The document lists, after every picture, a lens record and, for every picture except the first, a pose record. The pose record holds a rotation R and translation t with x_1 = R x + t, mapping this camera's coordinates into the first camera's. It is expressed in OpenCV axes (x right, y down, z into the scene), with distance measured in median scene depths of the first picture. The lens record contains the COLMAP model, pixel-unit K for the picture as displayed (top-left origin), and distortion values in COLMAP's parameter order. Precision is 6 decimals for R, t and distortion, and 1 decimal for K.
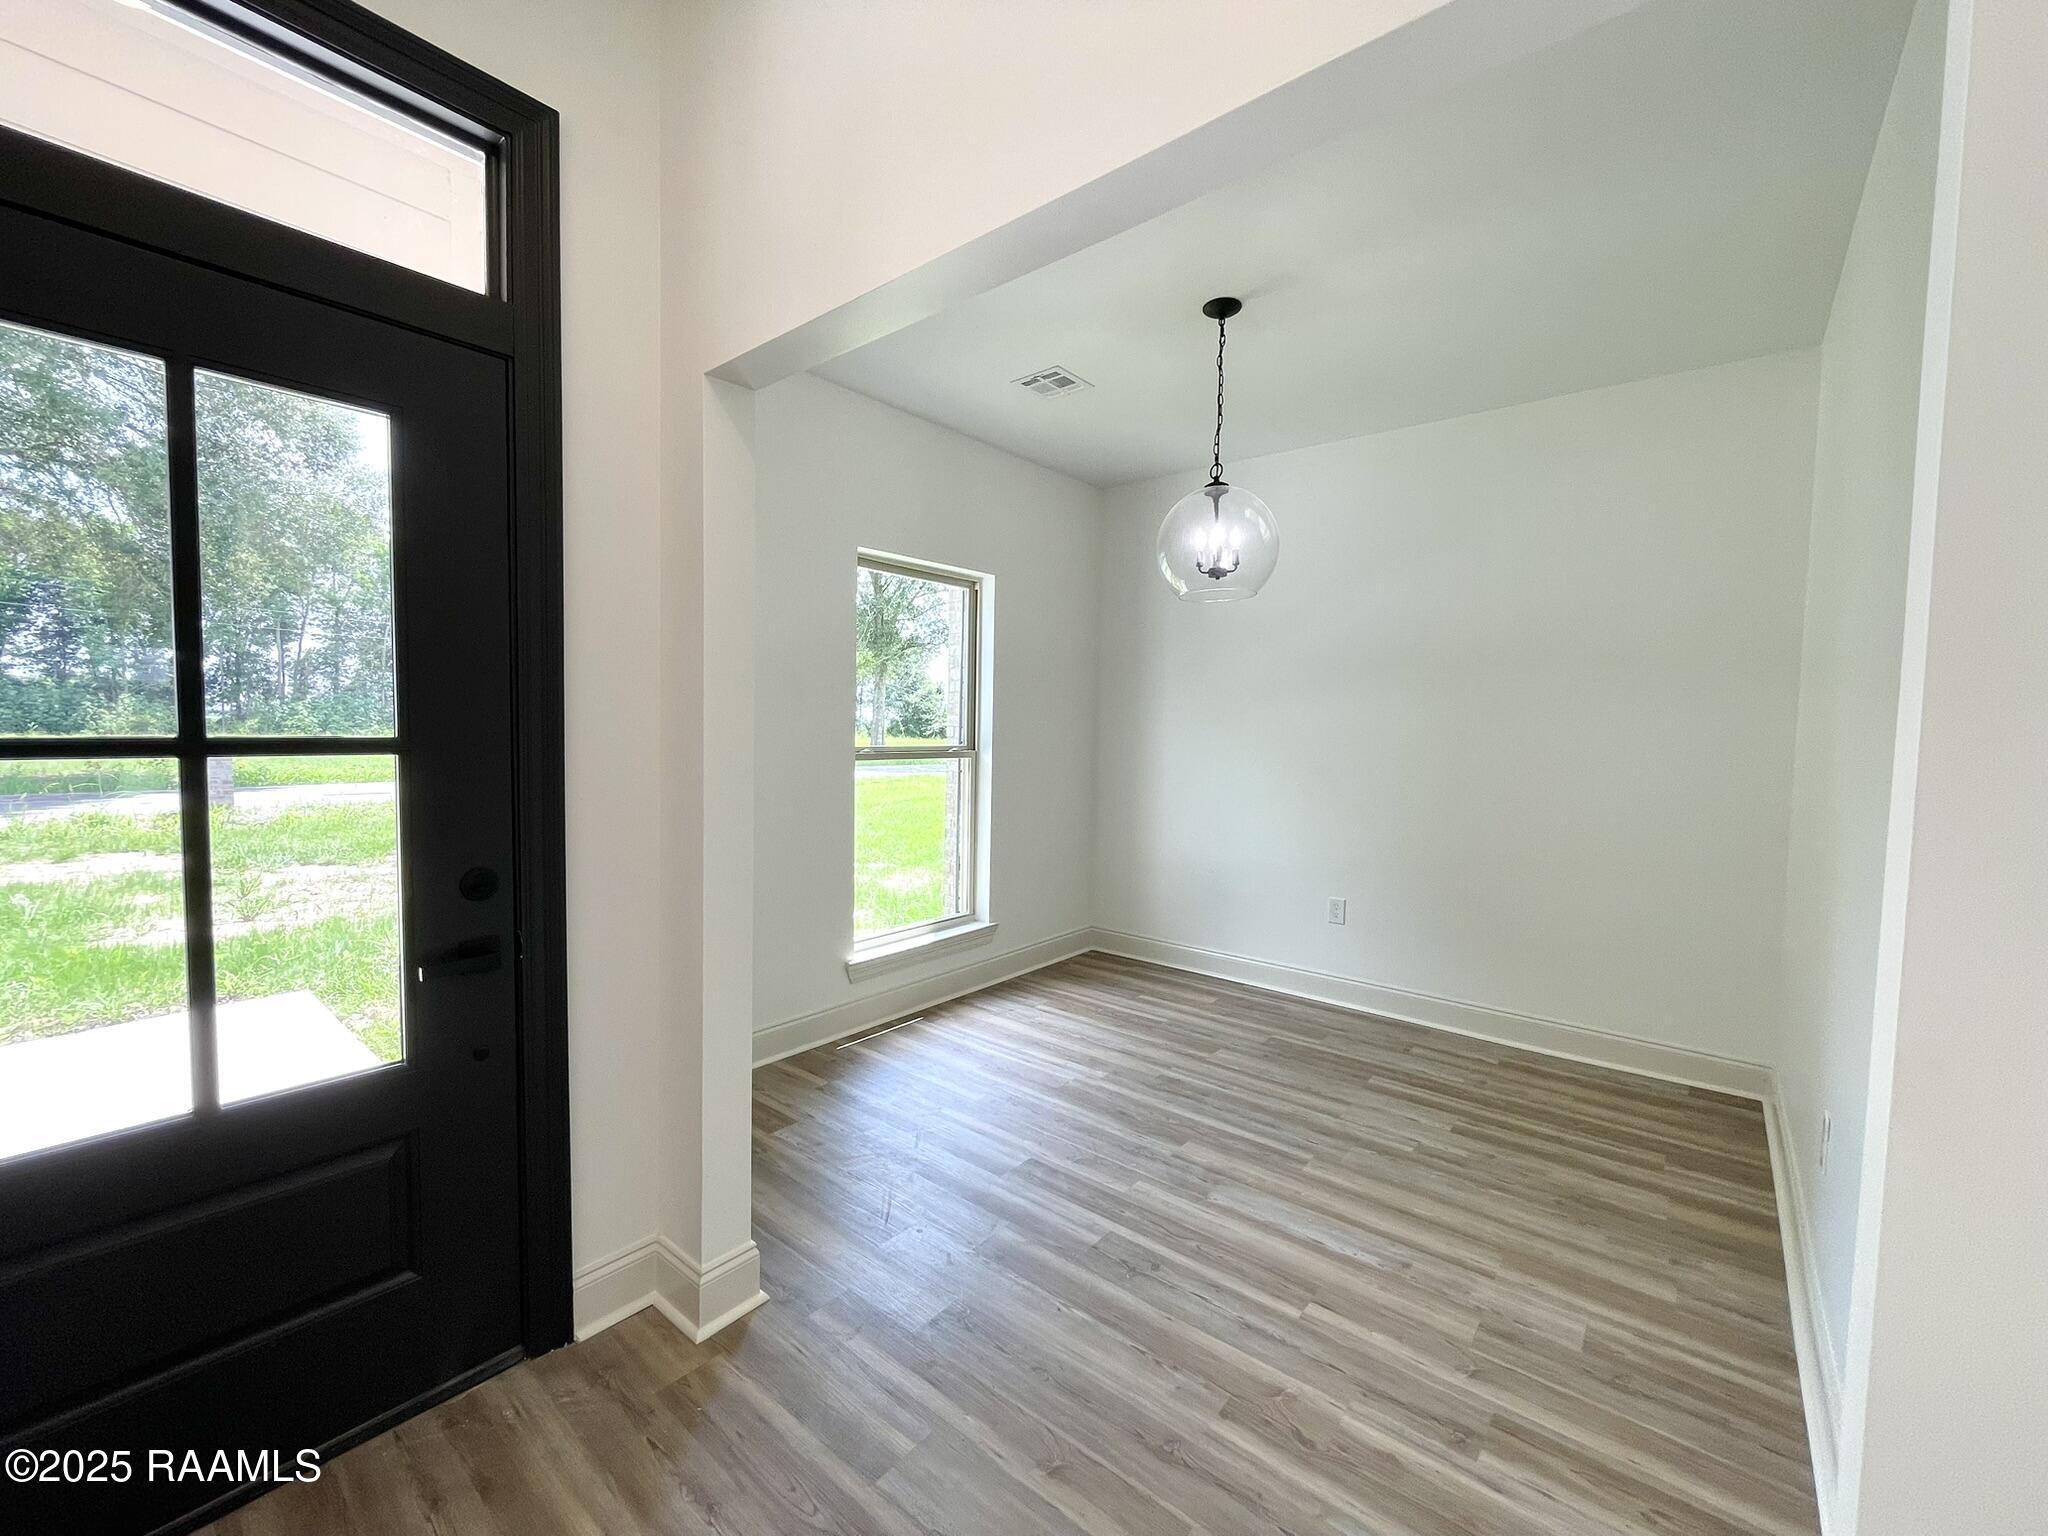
lens RADIAL K [[819.8, 0, 966.1], [0, 819.8, 763.8], [0, 0, 1]] dist [0.002602, 0.000303]
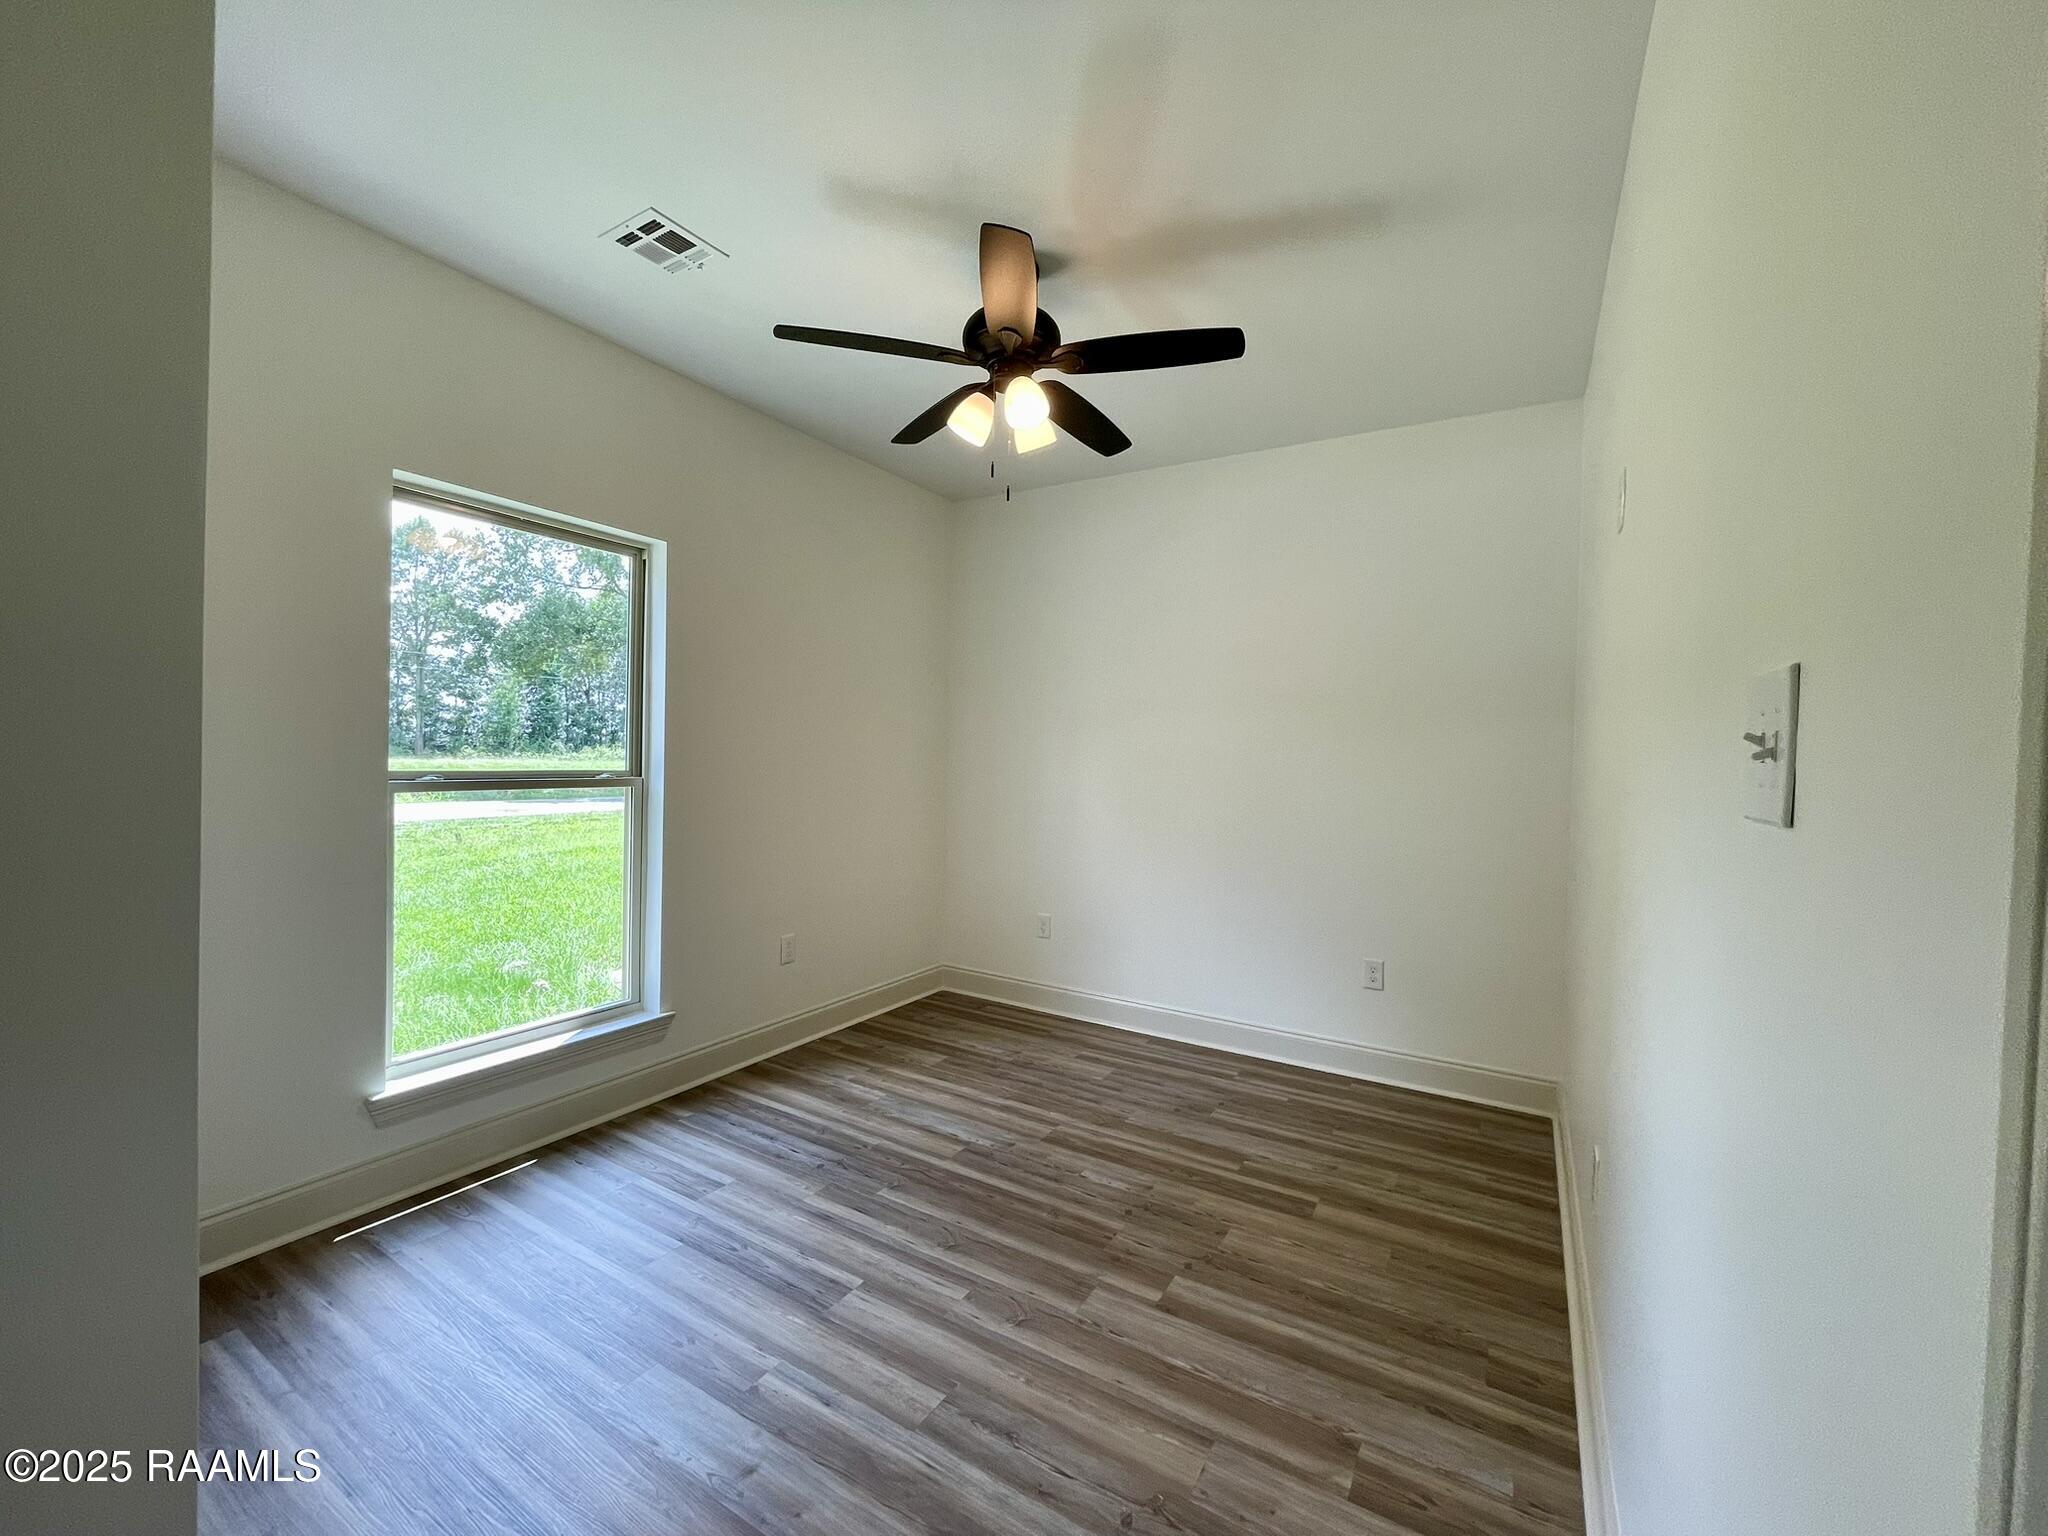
lens RADIAL K [[819.8, 0, 1033.2], [0, 819.8, 760.7], [0, 0, 1]] dist [0.002602, 0.000303]
pose [[0.978241, 0.020642, 0.206442, 0.209333], [-0.013788, 0.999307, -0.034587, -0.011433], [-0.207012, 0.030988, 0.977847, 0.214406]]
